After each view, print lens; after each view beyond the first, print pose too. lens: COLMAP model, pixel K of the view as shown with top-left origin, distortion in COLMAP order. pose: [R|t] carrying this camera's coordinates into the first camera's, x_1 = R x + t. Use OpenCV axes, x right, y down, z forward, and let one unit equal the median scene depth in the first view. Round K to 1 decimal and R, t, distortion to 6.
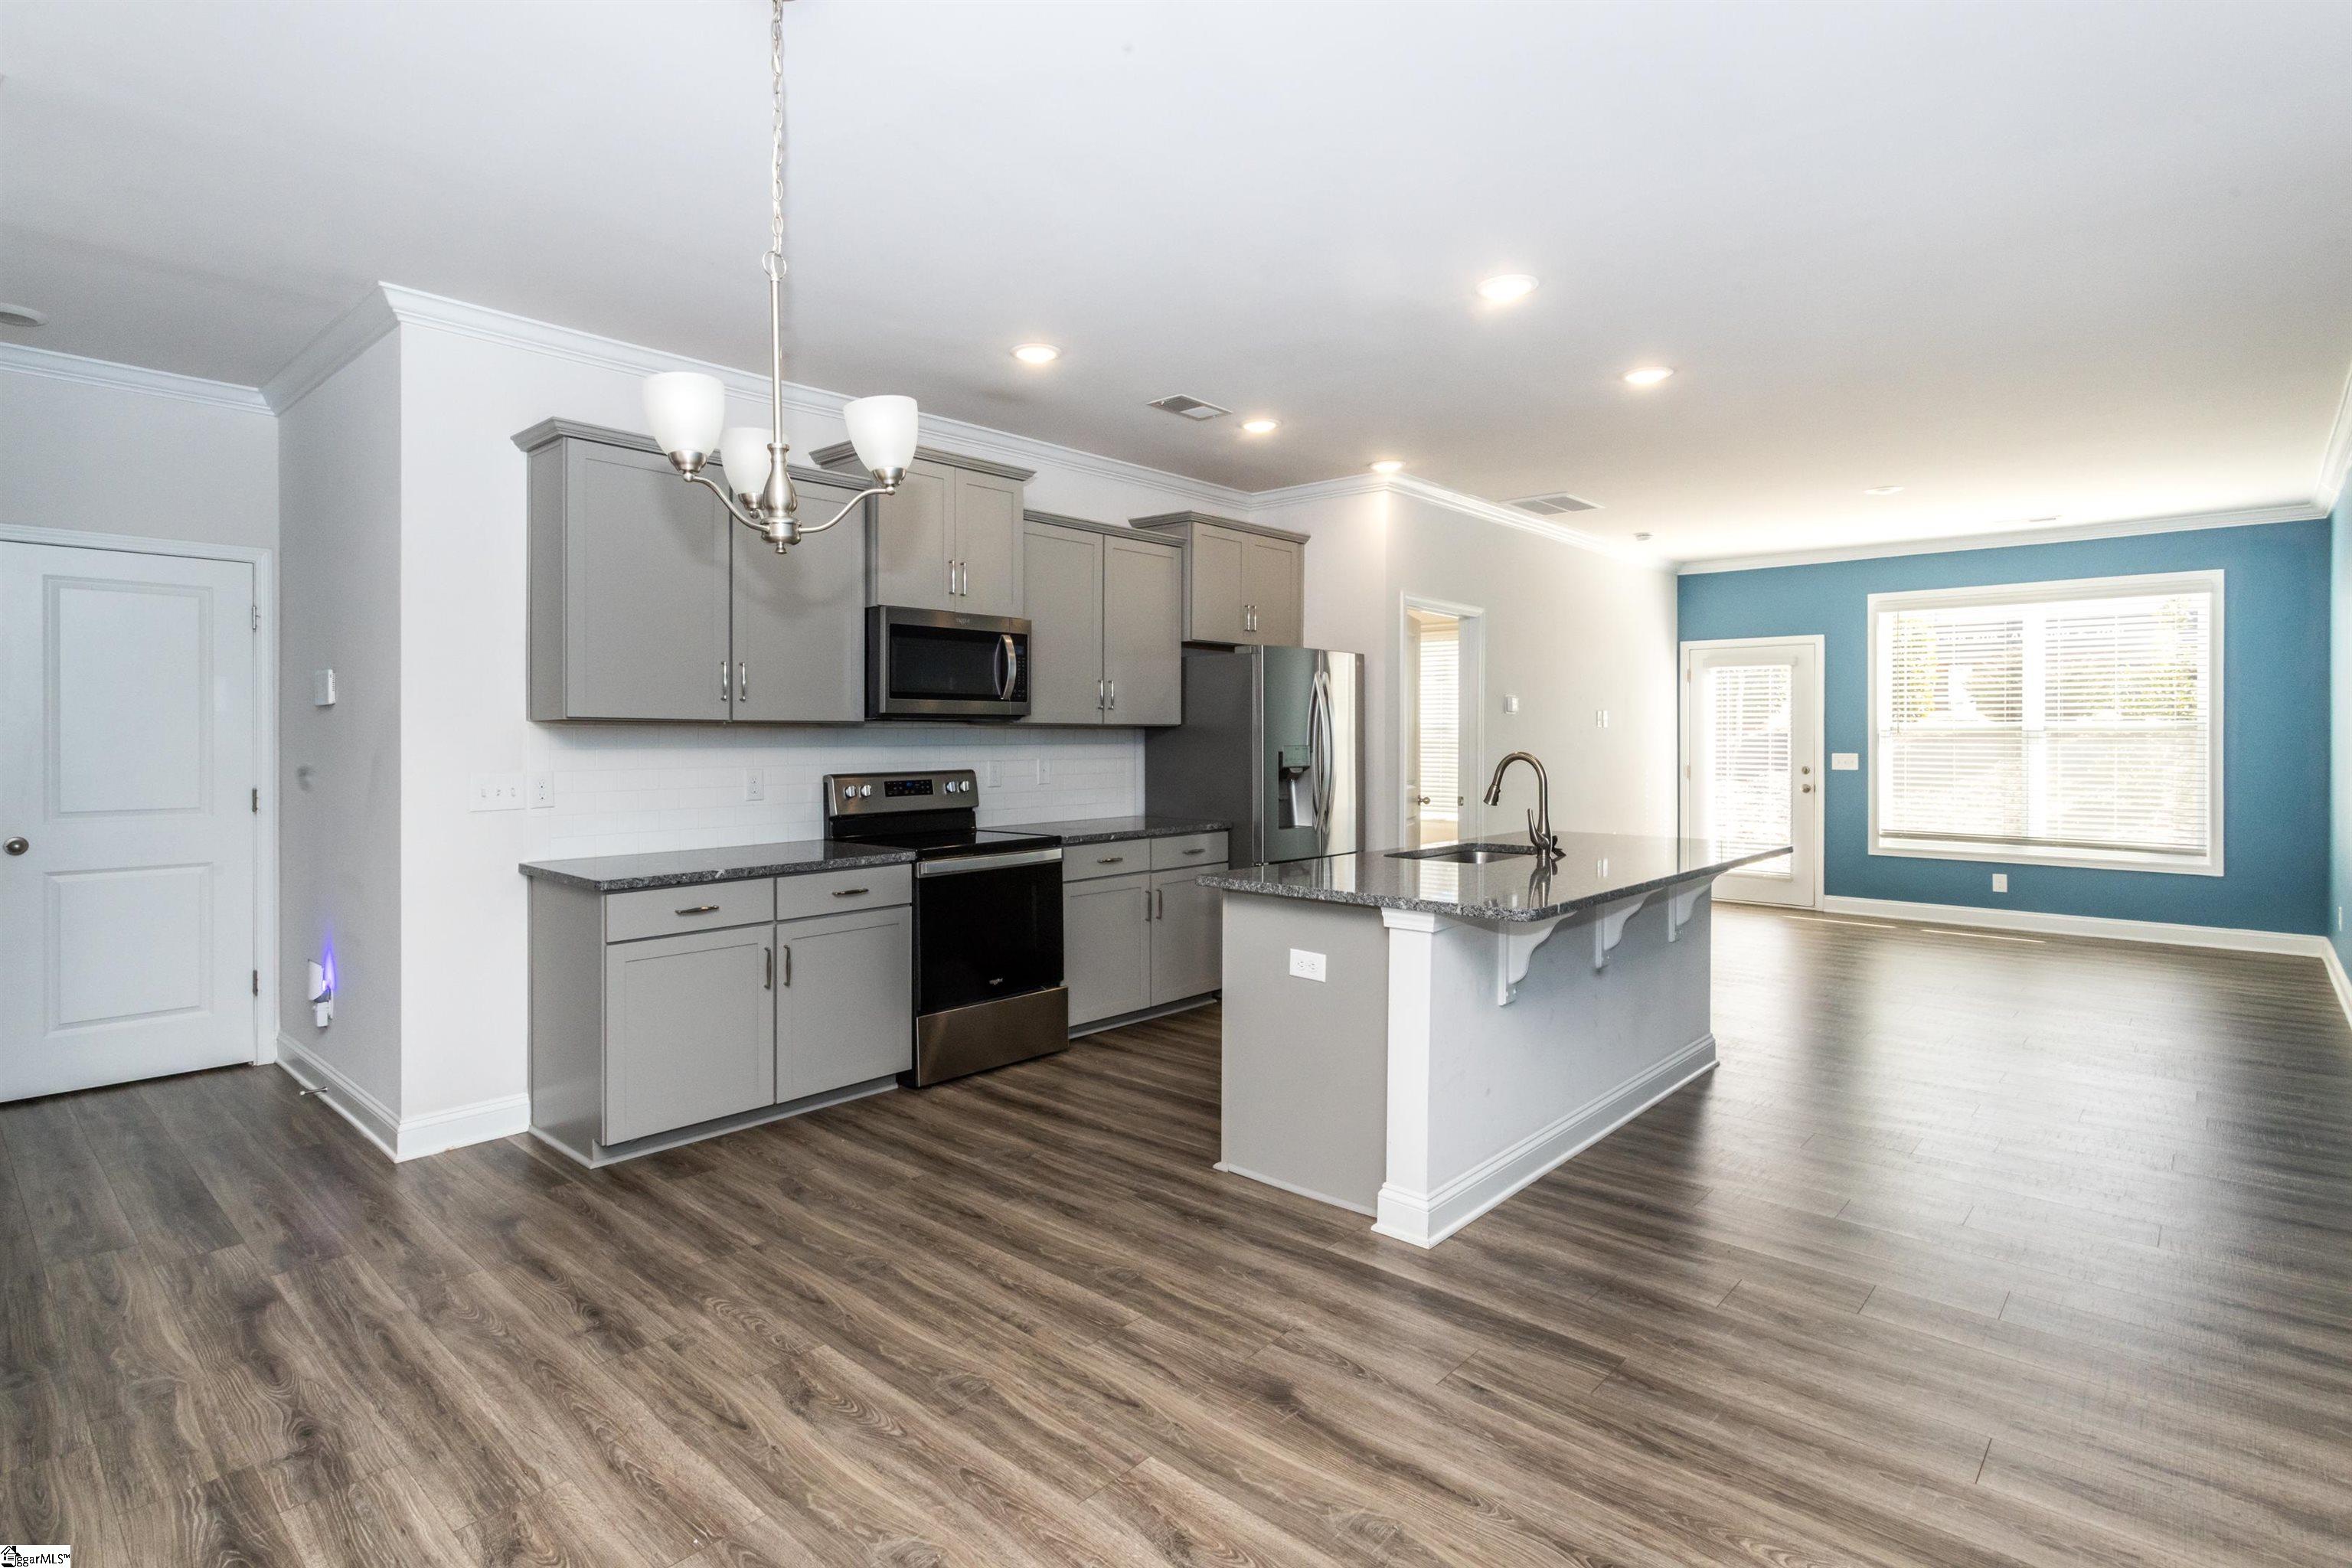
lens RADIAL K [[1188.1, 0, 1144.6], [0, 1188.1, 747.5], [0, 0, 1]] dist [0.005346, -0.002216]
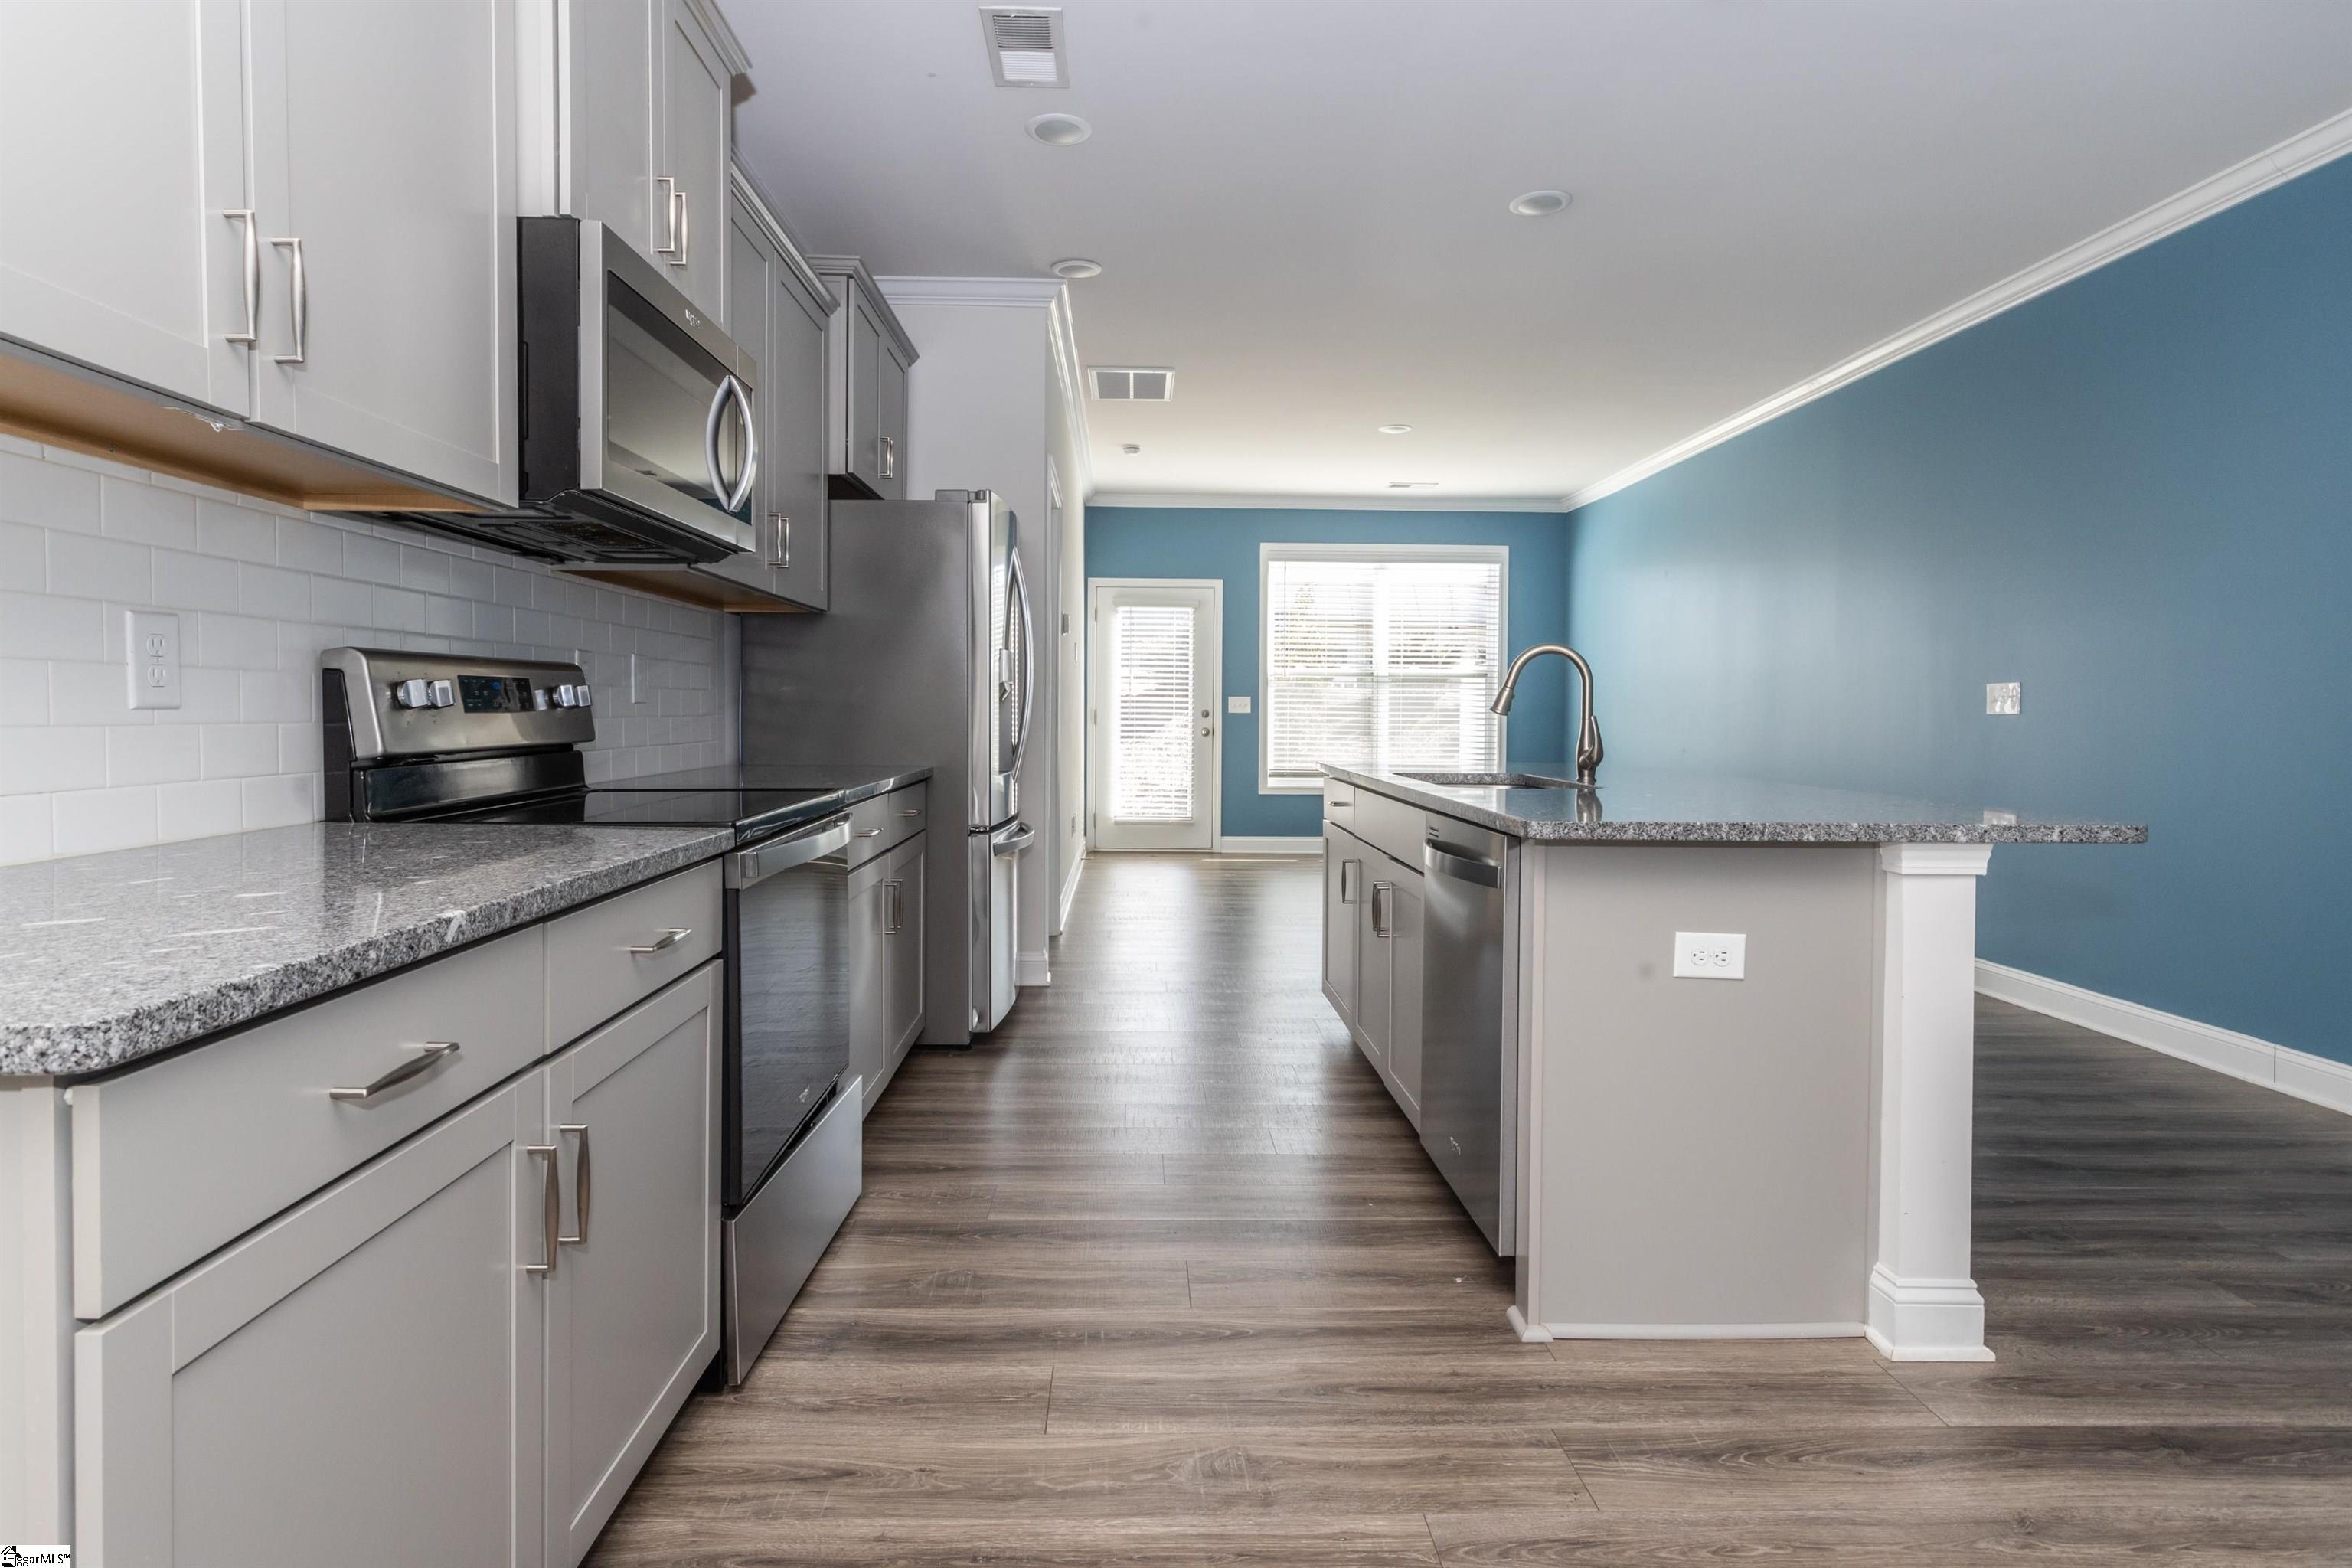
lens RADIAL K [[1188.1, 0, 1056.2], [0, 1188.1, 761.8], [0, 0, 1]] dist [0.005346, -0.002216]
pose [[0.717150, -0.020154, 0.696628, -0.263313], [0.000748, 0.999603, 0.028149, 0.034973], [-0.696919, -0.019666, 0.716880, 0.411176]]
